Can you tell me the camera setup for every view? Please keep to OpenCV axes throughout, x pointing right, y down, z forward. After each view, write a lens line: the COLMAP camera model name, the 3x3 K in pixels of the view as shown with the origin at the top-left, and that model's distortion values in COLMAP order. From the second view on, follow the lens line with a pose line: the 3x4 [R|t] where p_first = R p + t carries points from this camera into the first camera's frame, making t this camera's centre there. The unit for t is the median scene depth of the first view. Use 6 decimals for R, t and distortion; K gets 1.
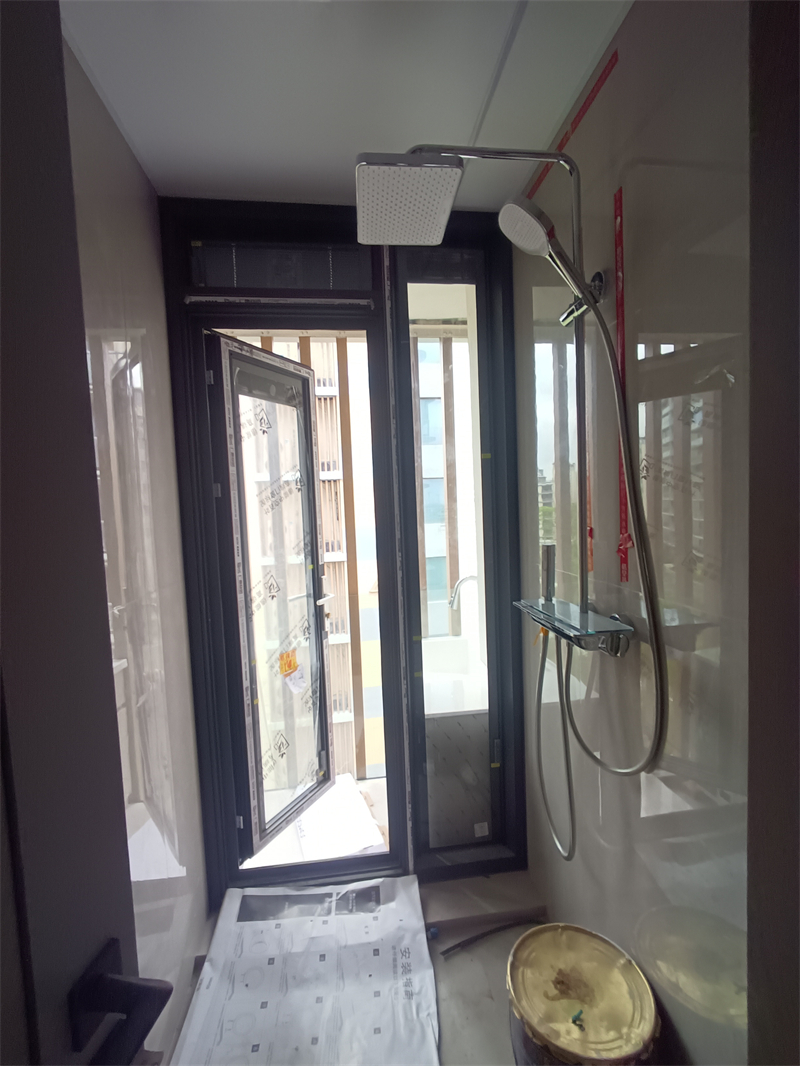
lens RADIAL K [[491.0, 0, 403.0], [0, 491.0, 535.1], [0, 0, 1]] dist [-0.008087, 0.006191]
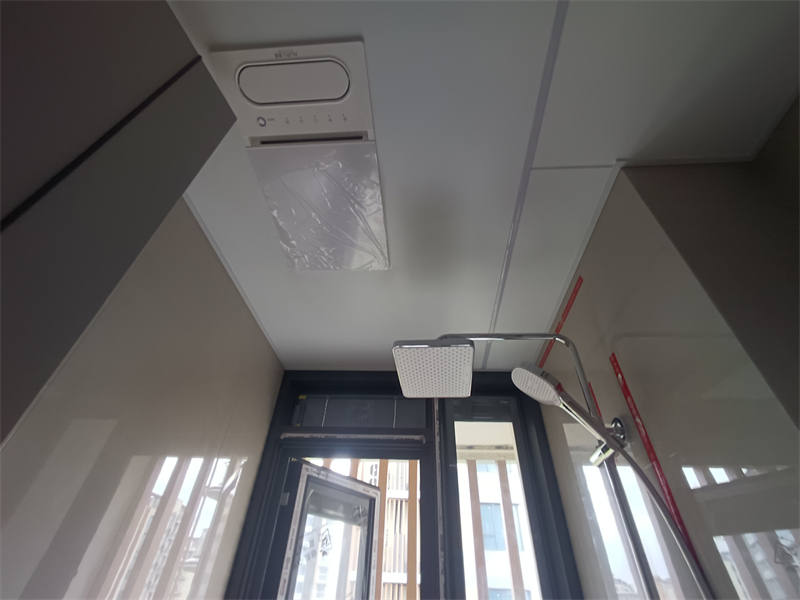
lens RADIAL K [[368.5, 0, 396.6], [0, 368.5, 305.2], [0, 0, 1]] dist [-0.008087, 0.006191]
pose [[0.979513, -0.065126, -0.190562, 0.065847], [-0.084197, 0.727150, -0.681296, -0.085365], [0.182937, 0.683383, 0.706769, 0.116120]]
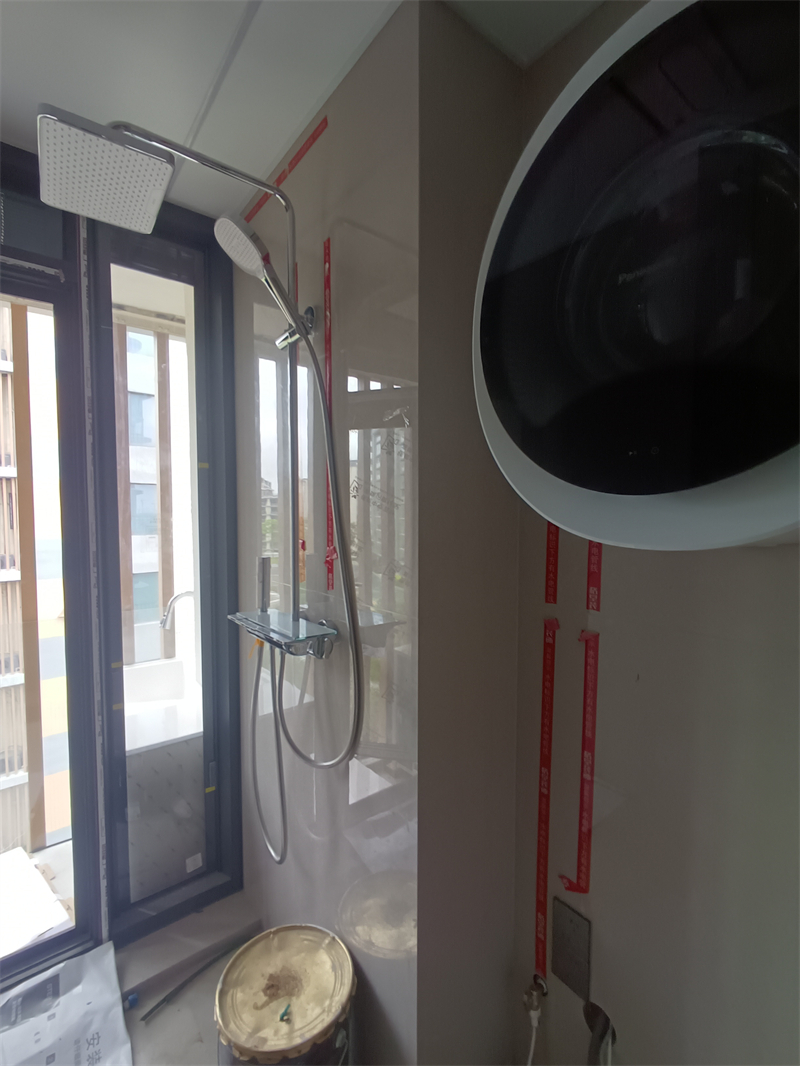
lens RADIAL K [[491.0, 0, 401.1], [0, 491.0, 535.3], [0, 0, 1]] dist [-0.008087, 0.006191]
pose [[0.858162, 0.013090, 0.513213, 0.012149], [0.000156, 0.999668, -0.025758, 0.000278], [-0.513380, 0.022185, 0.857875, -0.020815]]
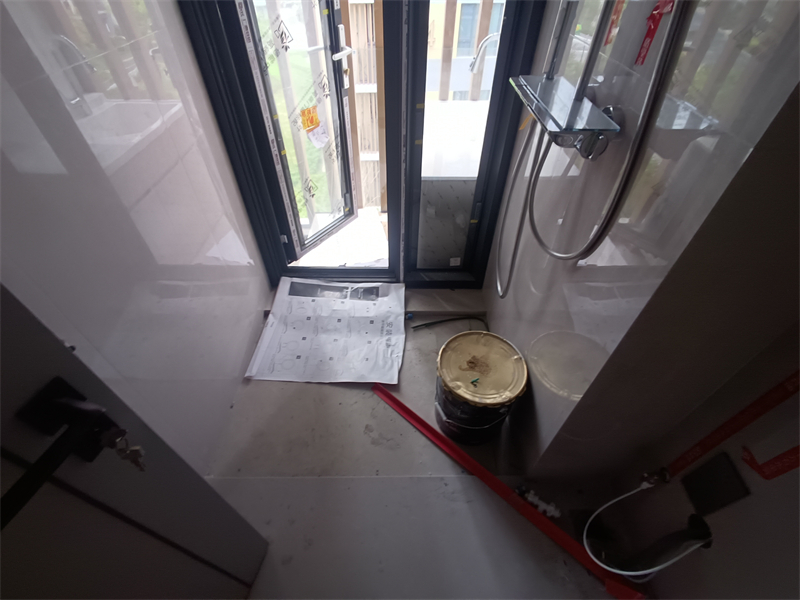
lens RADIAL K [[368.5, 0, 398.0], [0, 368.5, 305.9], [0, 0, 1]] dist [-0.008087, 0.006191]
pose [[0.990889, 0.118780, -0.063481, 0.086501], [-0.045035, 0.736439, 0.675003, -0.004470], [0.126927, -0.665994, 0.735079, 0.137821]]
